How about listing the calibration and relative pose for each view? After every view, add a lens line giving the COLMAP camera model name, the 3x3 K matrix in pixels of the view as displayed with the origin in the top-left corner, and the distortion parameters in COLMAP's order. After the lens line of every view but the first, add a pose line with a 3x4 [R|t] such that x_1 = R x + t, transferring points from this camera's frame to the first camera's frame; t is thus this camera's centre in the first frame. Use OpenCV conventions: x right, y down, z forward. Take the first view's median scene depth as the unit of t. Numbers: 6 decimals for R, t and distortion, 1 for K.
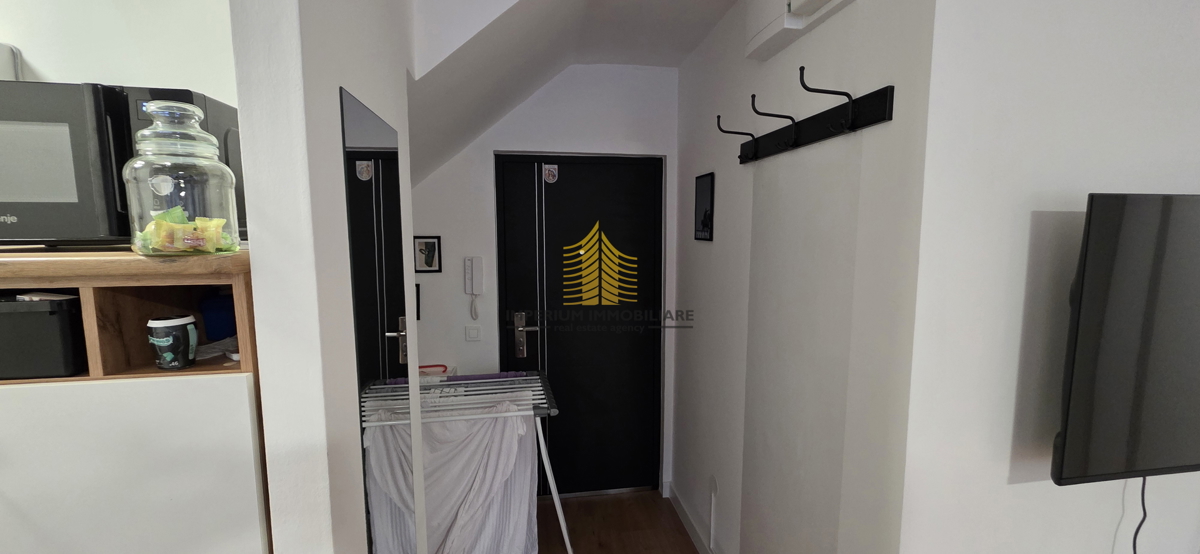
lens RADIAL K [[479.2, 0, 602.2], [0, 479.2, 277.3], [0, 0, 1]] dist [0.000449, 0.001228]
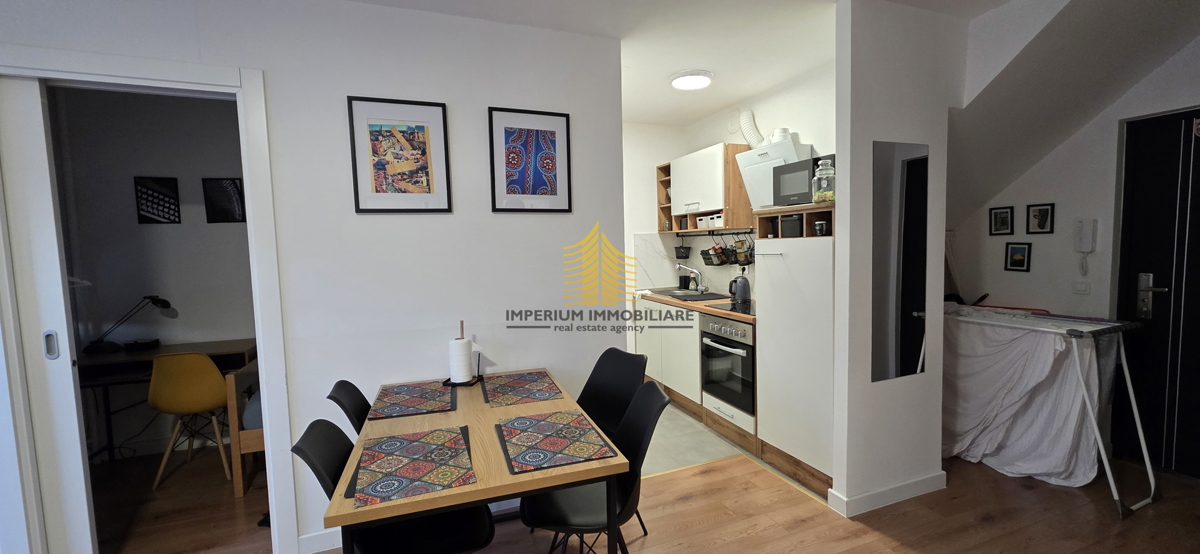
lens RADIAL K [[479.2, 0, 604.9], [0, 479.2, 279.6], [0, 0, 1]] dist [0.000449, 0.001228]
pose [[0.208615, 0.066922, -0.975706, 1.313954], [-0.069947, 0.996122, 0.053367, 0.255579], [0.975493, 0.057115, 0.212487, -0.742595]]
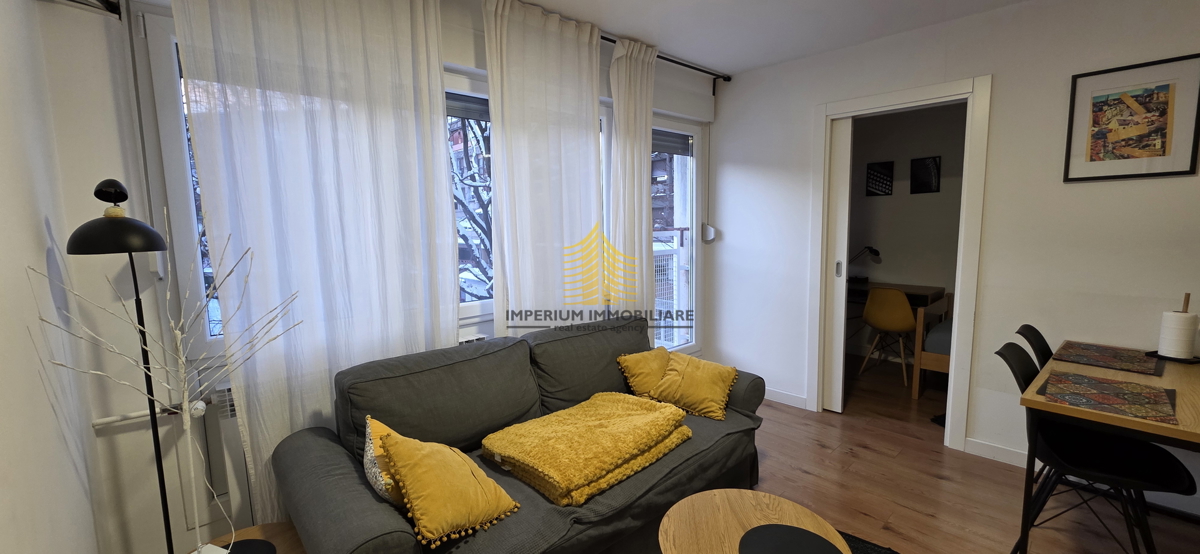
lens RADIAL K [[479.2, 0, 601.4], [0, 479.2, 279.3], [0, 0, 1]] dist [0.000449, 0.001228]
pose [[-0.830621, 0.082478, -0.550696, 2.095164], [-0.033720, 0.979704, 0.197592, 0.234006], [0.555816, 0.182693, -0.810982, -0.659269]]
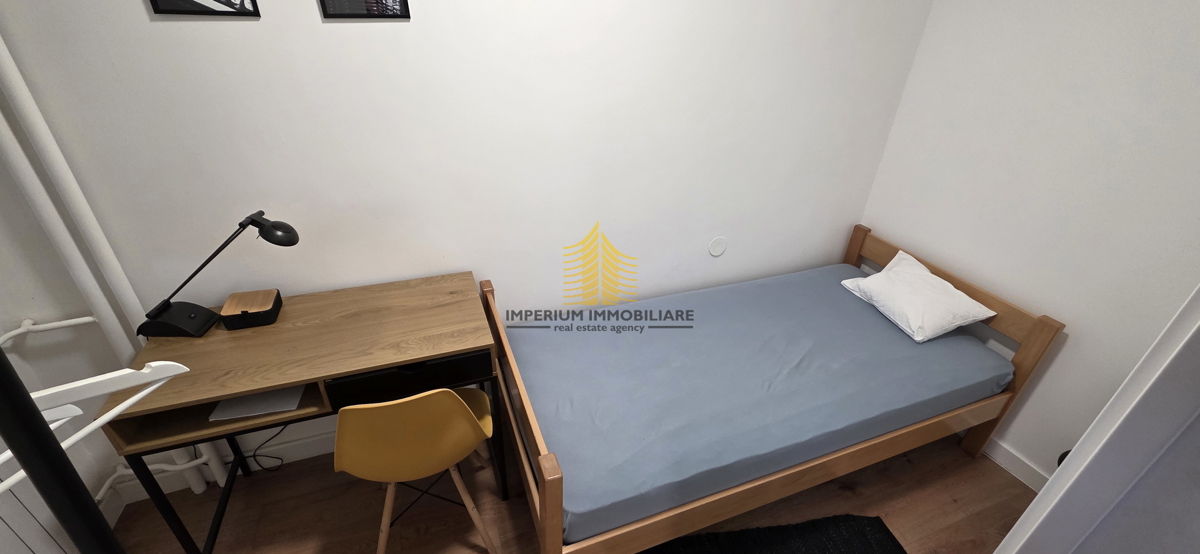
lens RADIAL K [[479.2, 0, 602.4], [0, 479.2, 279.0], [0, 0, 1]] dist [0.000449, 0.001228]
pose [[0.210345, 0.494360, -0.843423, -0.583761], [-0.128594, 0.869220, 0.477410, 0.150354], [0.969133, 0.008038, 0.246408, -2.086704]]
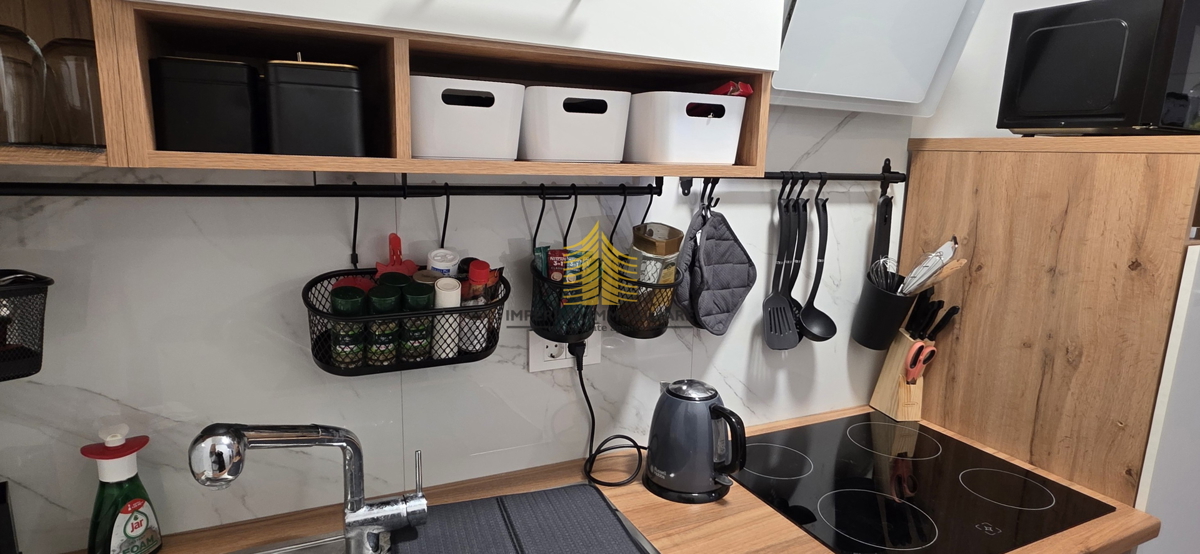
lens RADIAL K [[662.3, 0, 603.1], [0, 662.3, 282.3], [0, 0, 1]] dist [0.005414, 0.000670]
pose [[0.954906, -0.023773, 0.295954, -1.972498], [-0.003097, 0.995937, 0.089995, 0.097947], [-0.296891, -0.086853, 0.950953, -0.114547]]
